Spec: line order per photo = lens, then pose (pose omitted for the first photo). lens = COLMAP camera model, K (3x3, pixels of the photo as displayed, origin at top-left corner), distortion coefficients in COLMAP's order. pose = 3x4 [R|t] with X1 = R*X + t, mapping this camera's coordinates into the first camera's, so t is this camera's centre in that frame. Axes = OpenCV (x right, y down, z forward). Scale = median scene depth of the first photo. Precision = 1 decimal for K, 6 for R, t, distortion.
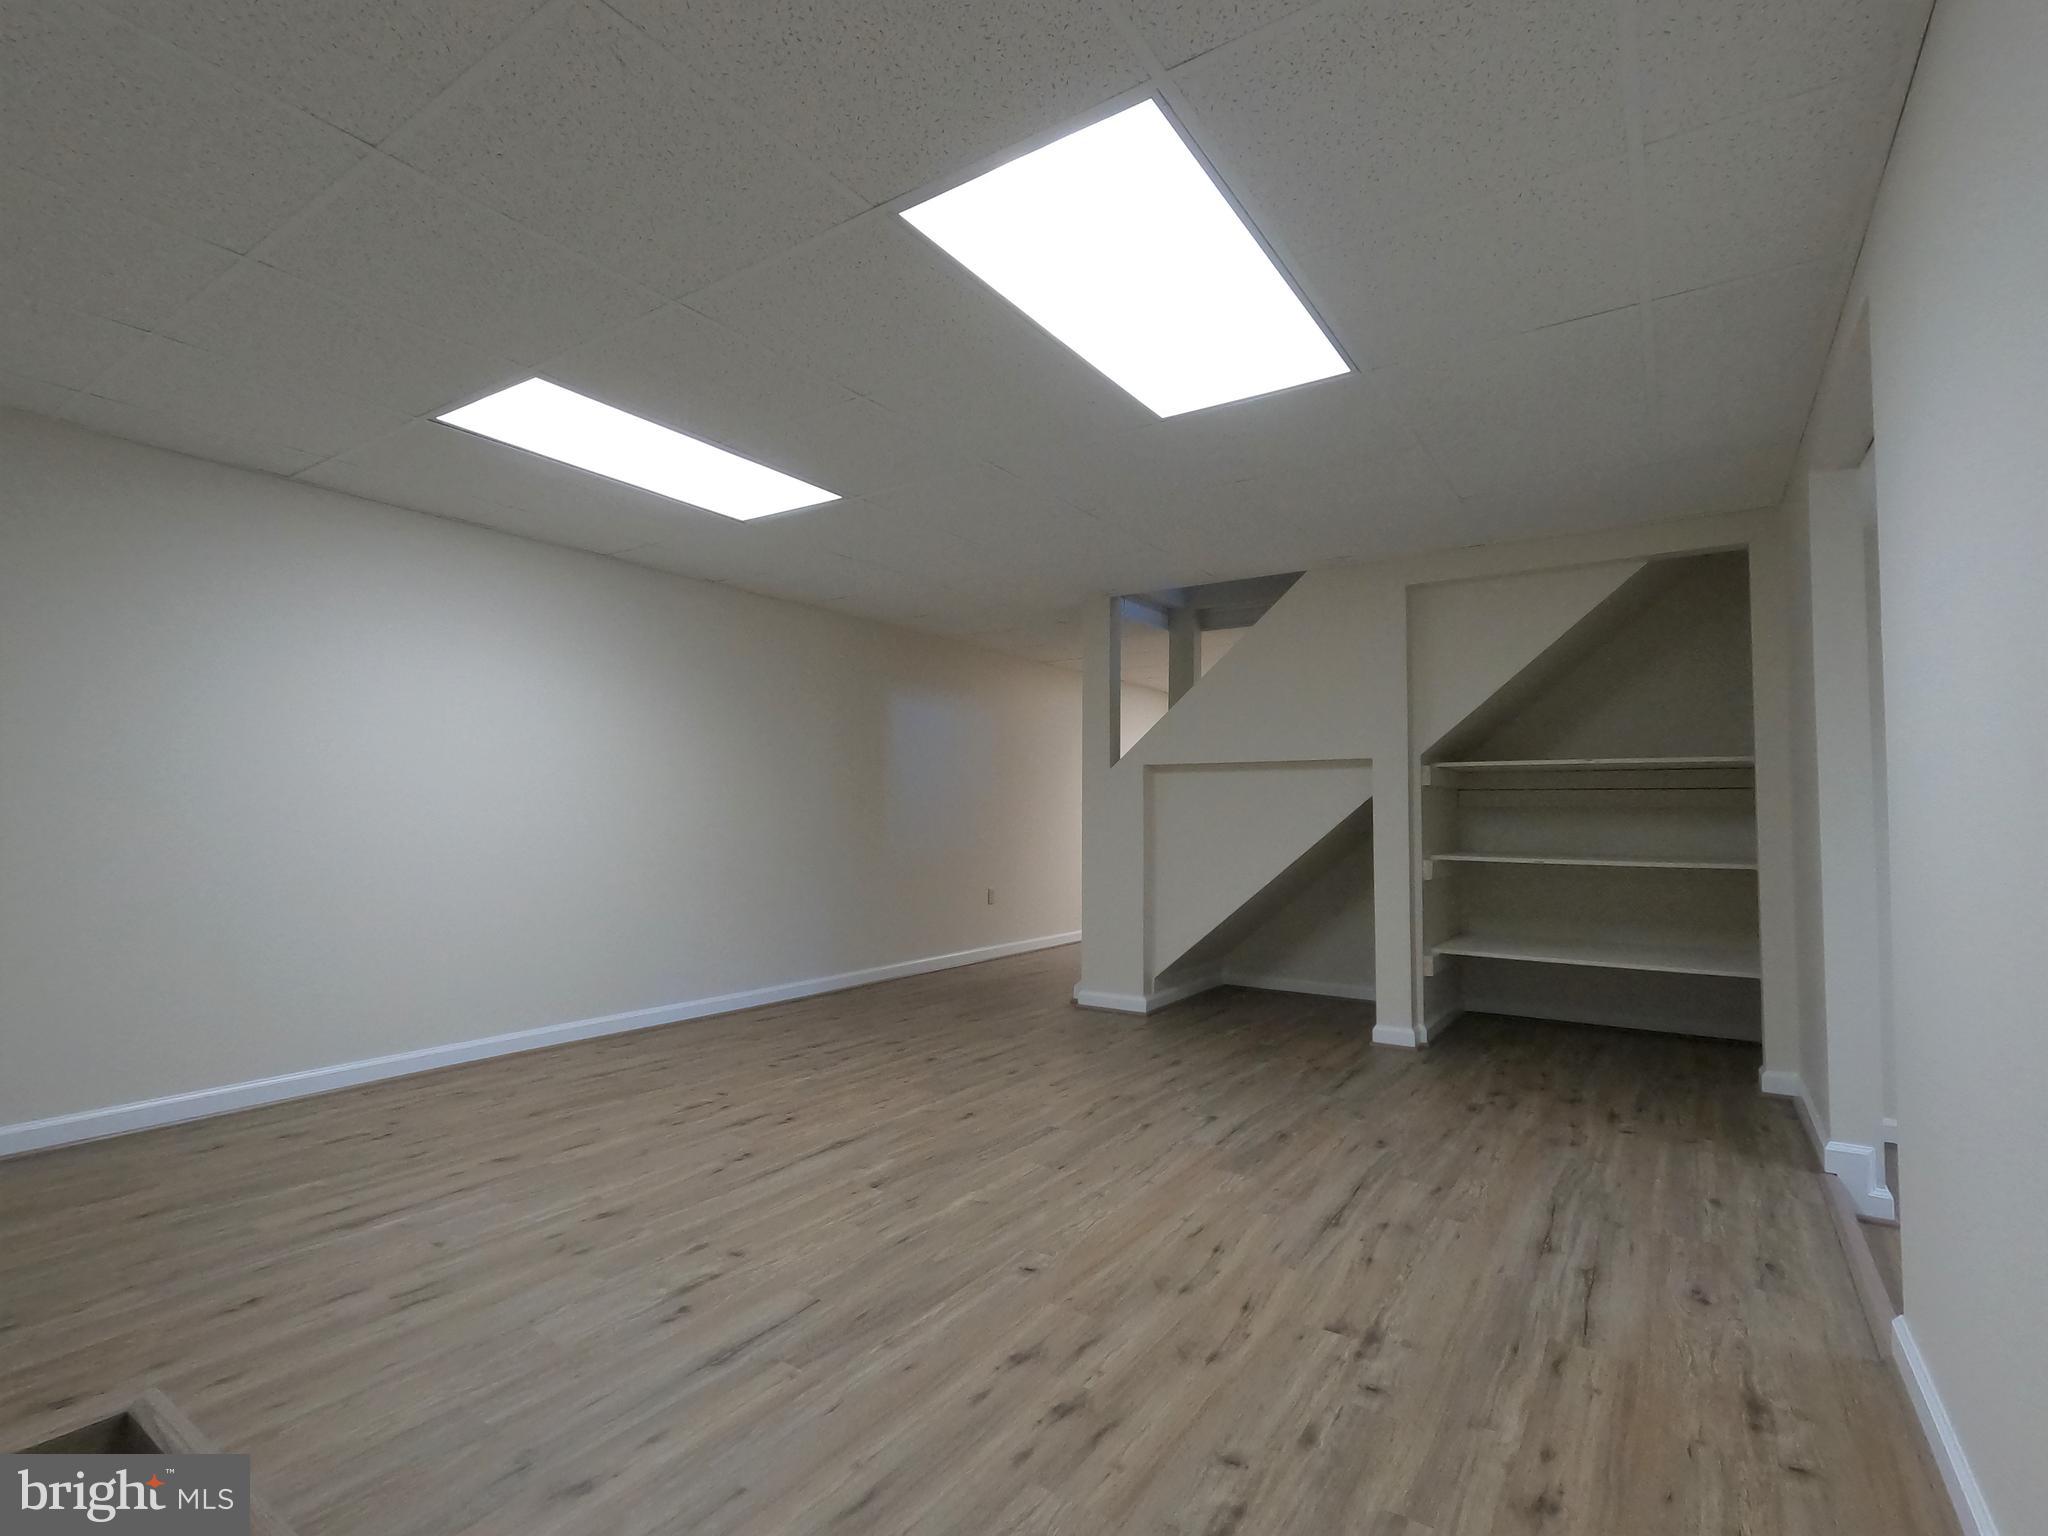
lens RADIAL K [[971.5, 0, 1024.6], [0, 971.5, 766.5], [0, 0, 1]] dist [-0.002294, 0.000644]
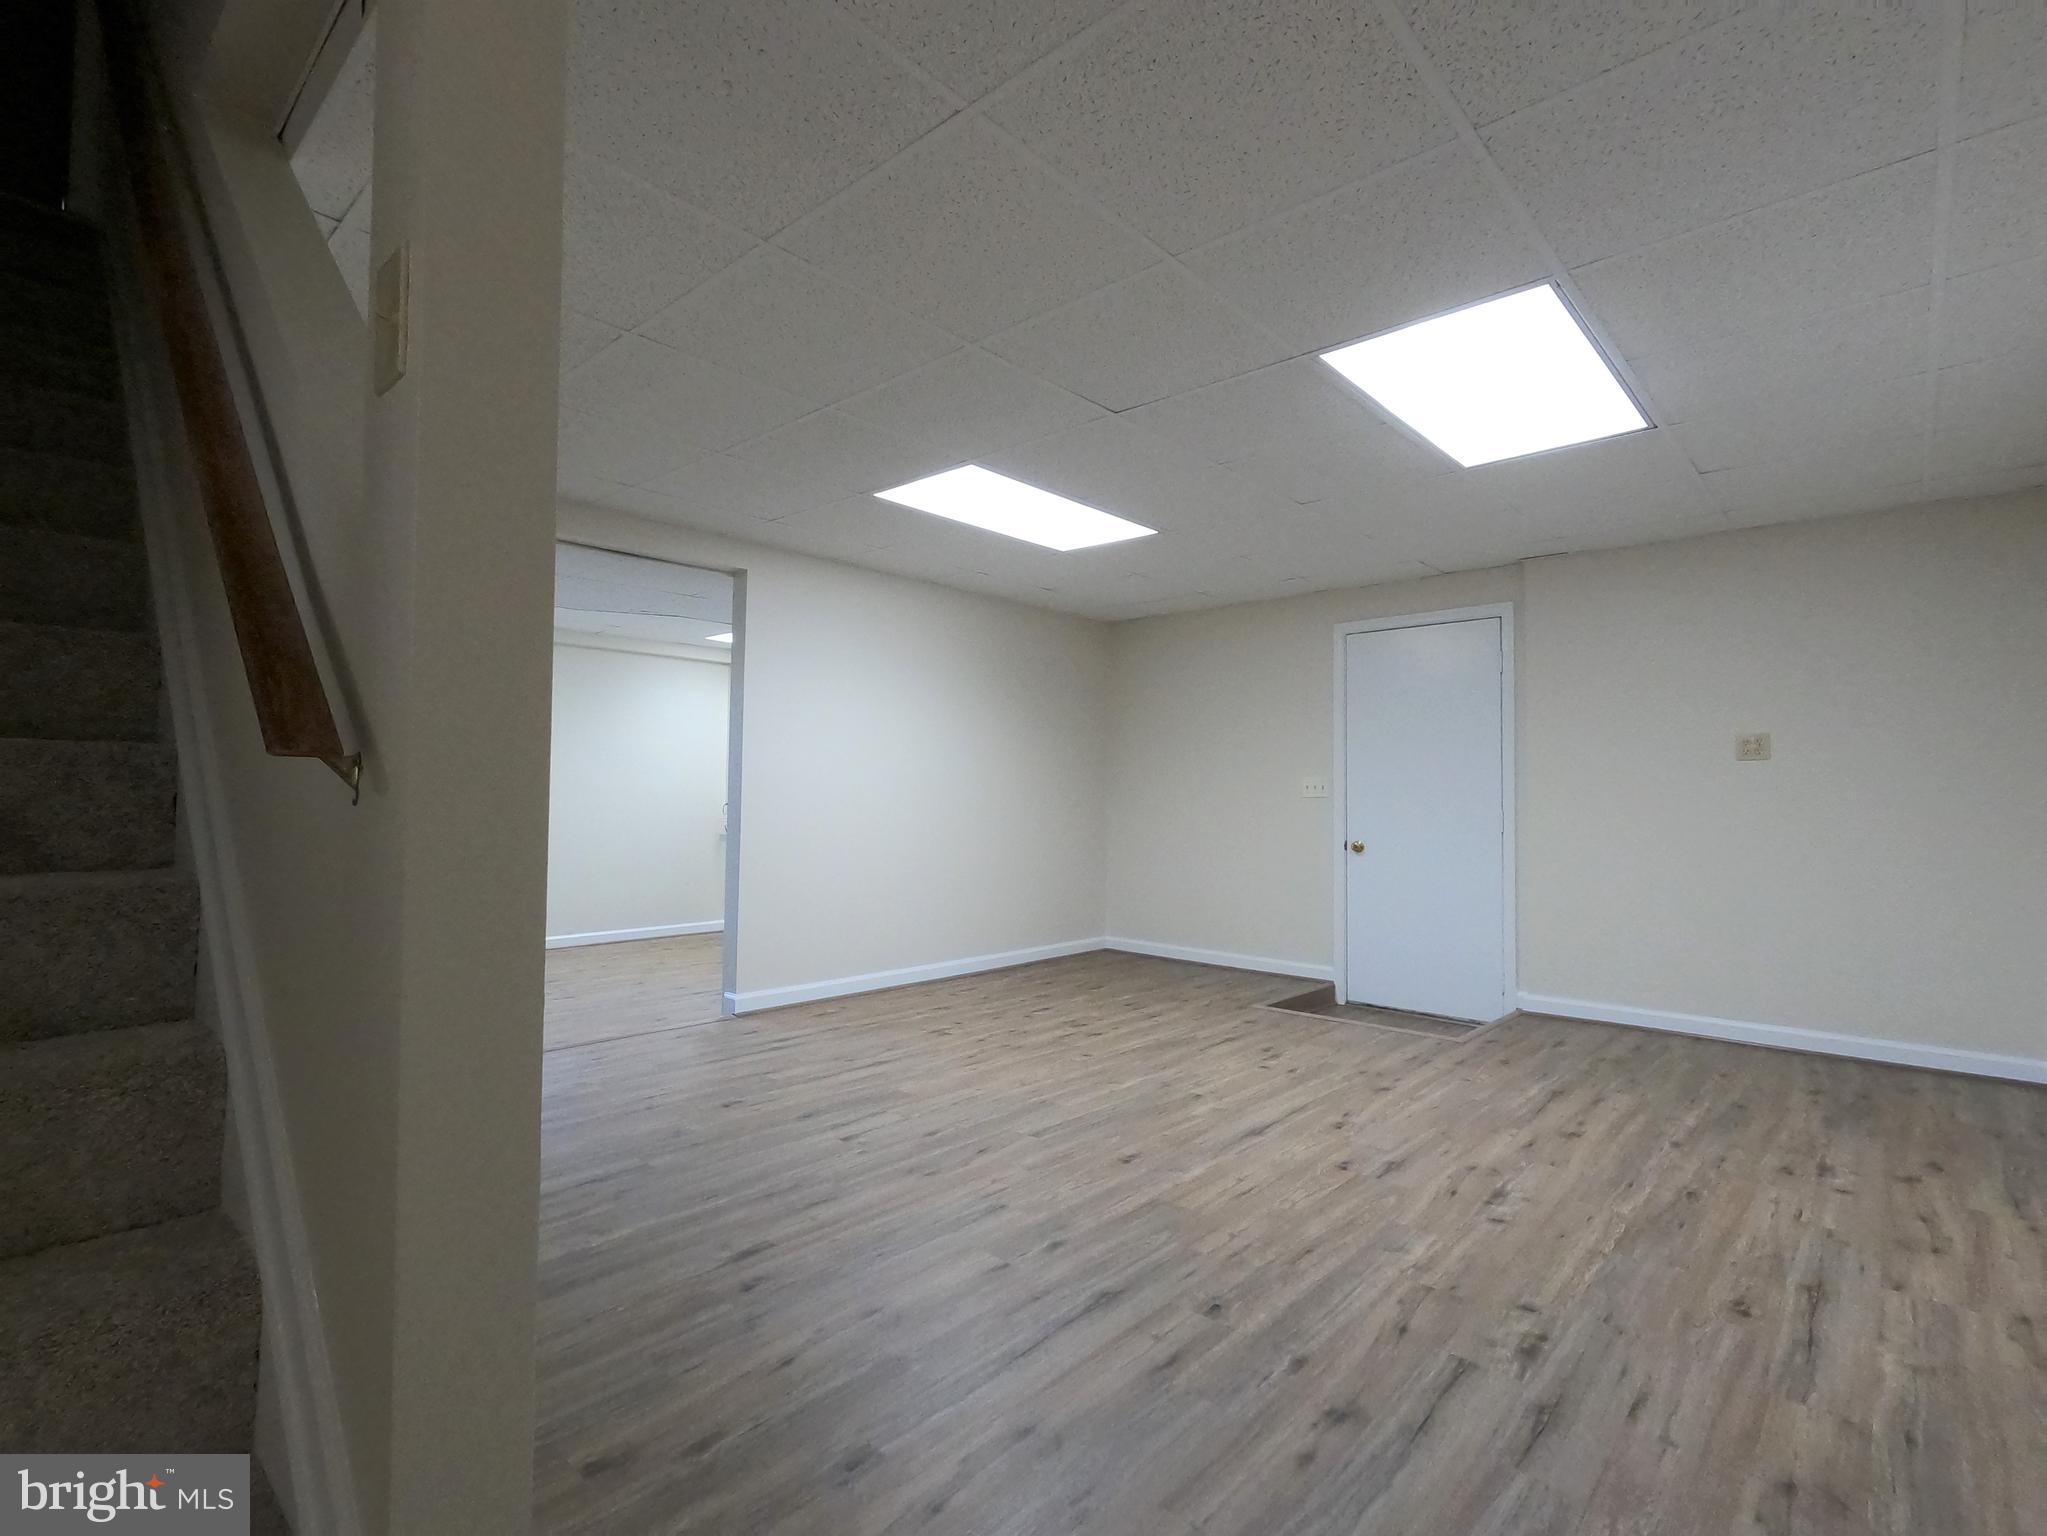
lens RADIAL K [[971.0, 0, 1023.3], [0, 971.0, 769.4], [0, 0, 1]] dist [-0.002294, 0.000644]
pose [[-0.989721, -0.012895, 0.142426, -0.089382], [-0.023330, 0.997143, -0.071839, 0.093912], [-0.141093, -0.074423, -0.987195, 1.980125]]
